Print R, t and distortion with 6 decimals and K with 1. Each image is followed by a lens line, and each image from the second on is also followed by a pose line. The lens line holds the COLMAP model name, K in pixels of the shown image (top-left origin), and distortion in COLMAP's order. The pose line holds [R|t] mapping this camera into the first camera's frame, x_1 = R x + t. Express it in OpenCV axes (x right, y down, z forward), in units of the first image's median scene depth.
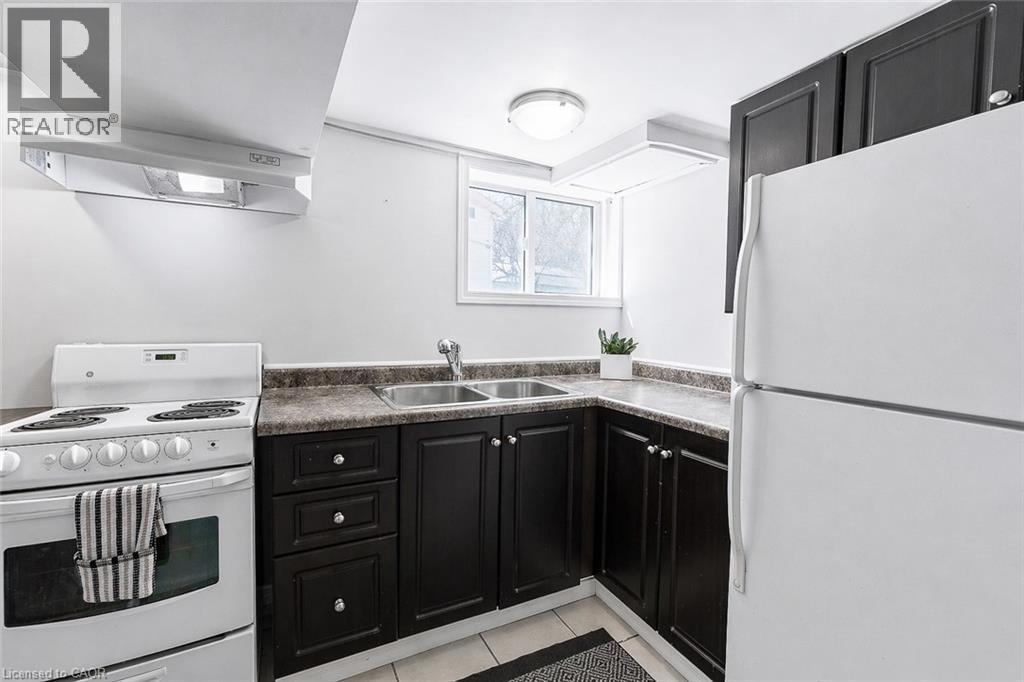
lens RADIAL K [[465.6, 0, 513.6], [0, 465.6, 340.4], [0, 0, 1]] dist [0.011327, 0.000390]
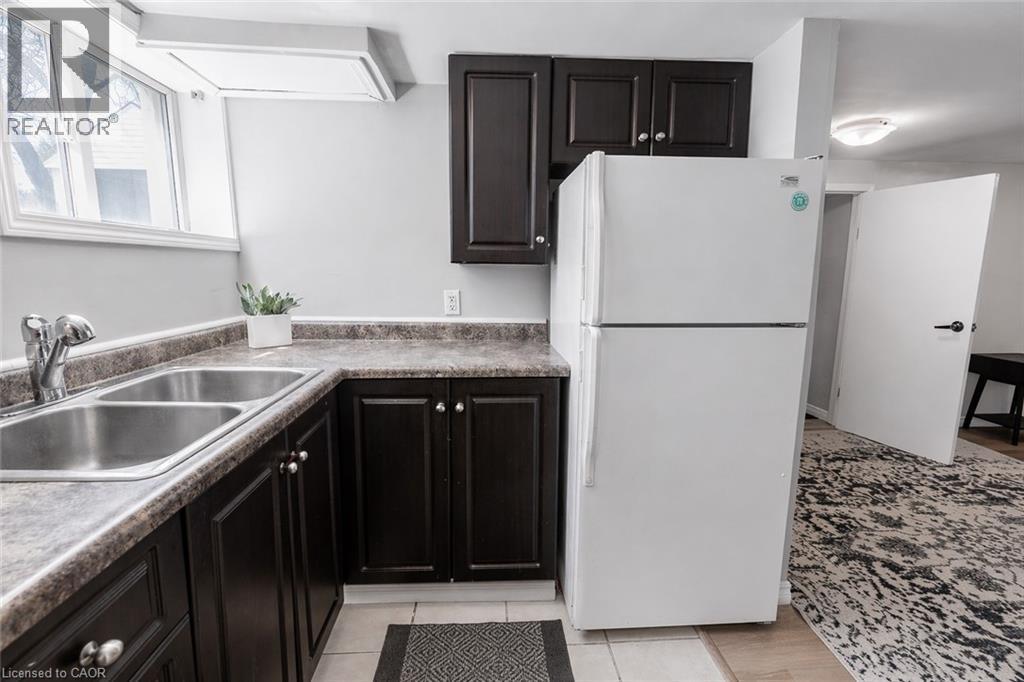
lens RADIAL K [[465.6, 0, 517.0], [0, 465.6, 333.2], [0, 0, 1]] dist [0.011327, 0.000390]
pose [[0.395555, -0.136710, 0.908211, -0.465027], [0.043564, 0.990540, 0.130129, -0.033261], [-0.917409, -0.011908, 0.397768, 0.456446]]
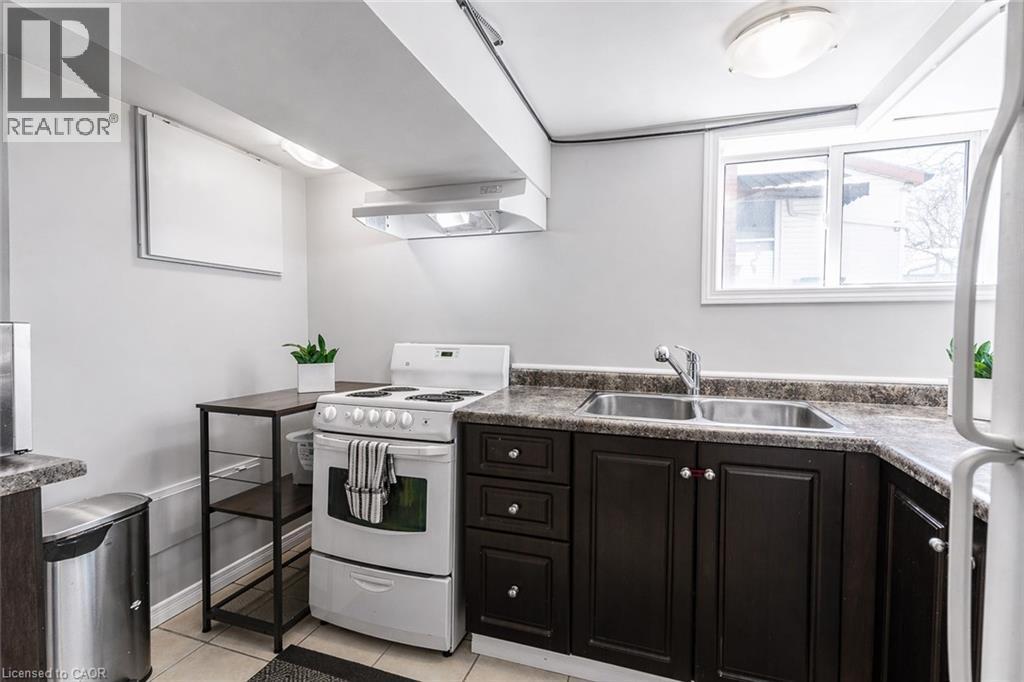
lens RADIAL K [[465.6, 0, 508.1], [0, 465.6, 339.9], [0, 0, 1]] dist [0.011327, 0.000390]
pose [[0.695988, 0.011345, -0.717963, 0.324381], [-0.026365, 0.999605, -0.009762, 0.003494], [0.717569, 0.025723, 0.696012, 0.205148]]
